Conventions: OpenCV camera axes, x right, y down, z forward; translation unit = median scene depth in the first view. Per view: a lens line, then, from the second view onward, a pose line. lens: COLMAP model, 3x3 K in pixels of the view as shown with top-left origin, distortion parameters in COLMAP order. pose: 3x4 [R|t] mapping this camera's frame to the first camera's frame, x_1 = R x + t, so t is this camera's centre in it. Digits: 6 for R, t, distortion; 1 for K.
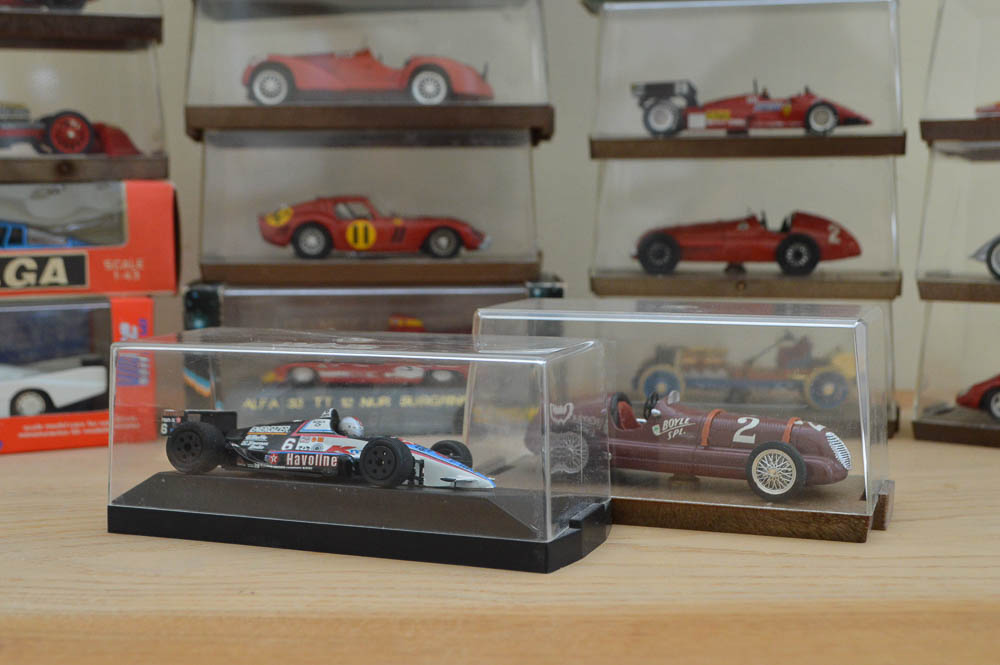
lens RADIAL K [[1385.5, 0, 503.6], [0, 1385.5, 338.6], [0, 0, 1]] dist [-0.040193, 0.000000]
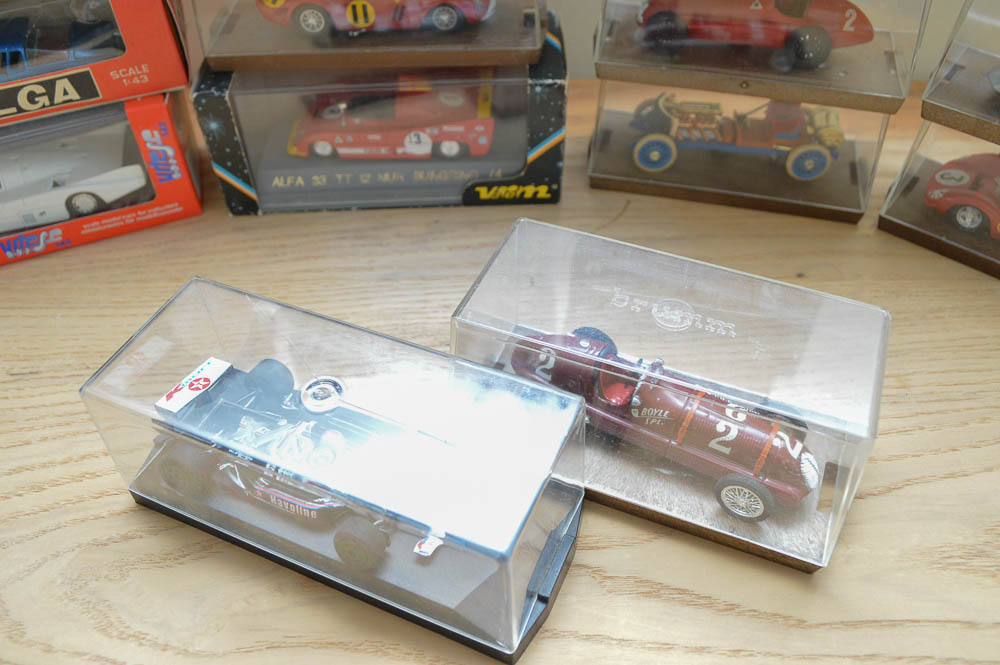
lens RADIAL K [[832.6, 0, 502.6], [0, 832.6, 347.2], [0, 0, 1]] dist [-0.073759, 0.002674]
pose [[0.998506, 0.019452, -0.051071, 0.033049], [0.018012, 0.765159, 0.643590, -0.277711], [0.051596, -0.643548, 0.763665, 0.426575]]
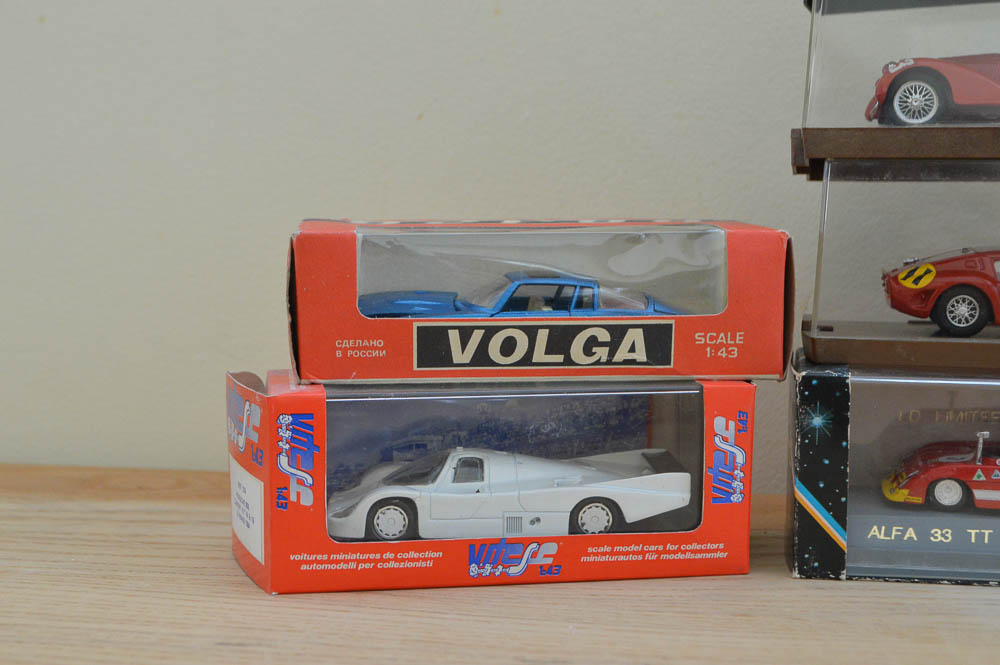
lens RADIAL K [[1453.9, 0, 497.6], [0, 1453.9, 340.5], [0, 0, 1]] dist [-0.018713, 0.000000]
pose [[0.969235, 0.030638, -0.244224, -0.197467], [-0.035328, 0.999265, -0.014849, -0.036124], [0.243589, 0.023020, 0.969605, 0.198666]]
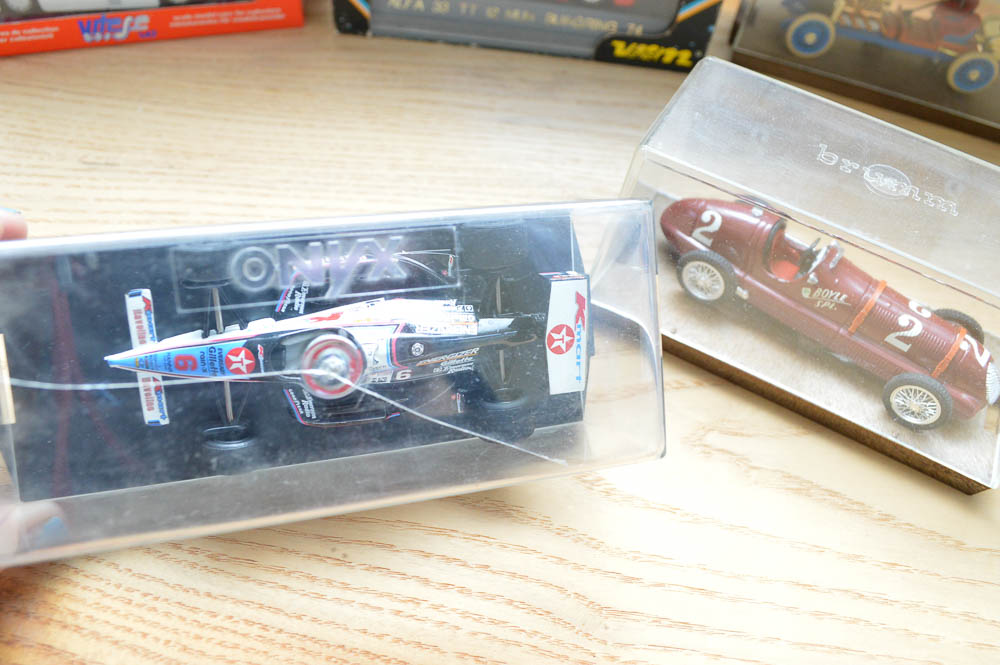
lens RADIAL K [[832.6, 0, 505.2], [0, 832.6, 339.9], [0, 0, 1]] dist [-0.073759, 0.002674]
pose [[0.985271, 0.168019, -0.031786, -0.046729], [-0.097048, 0.702479, 0.705056, -0.208455], [0.140792, -0.691587, 0.708438, 0.432585]]
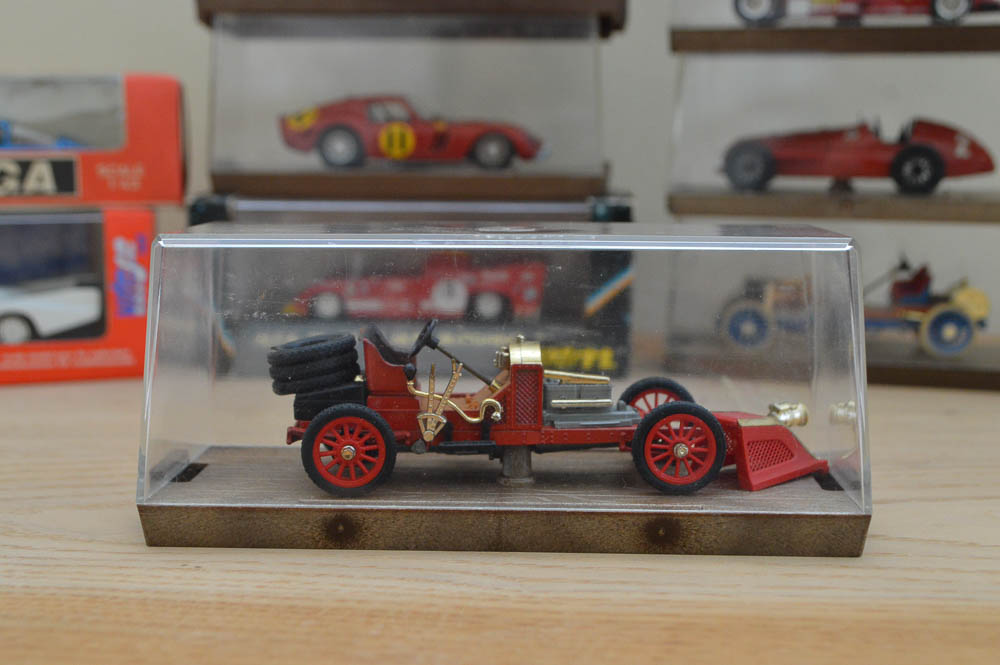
lens RADIAL K [[1453.9, 0, 499.5], [0, 1453.9, 337.1], [0, 0, 1]] dist [-0.018713, 0.000000]
pose [[0.996864, 0.021106, -0.076269, 0.032030], [-0.017987, 0.998983, 0.041356, 0.008211], [0.077064, -0.039854, 0.996229, 0.111103]]
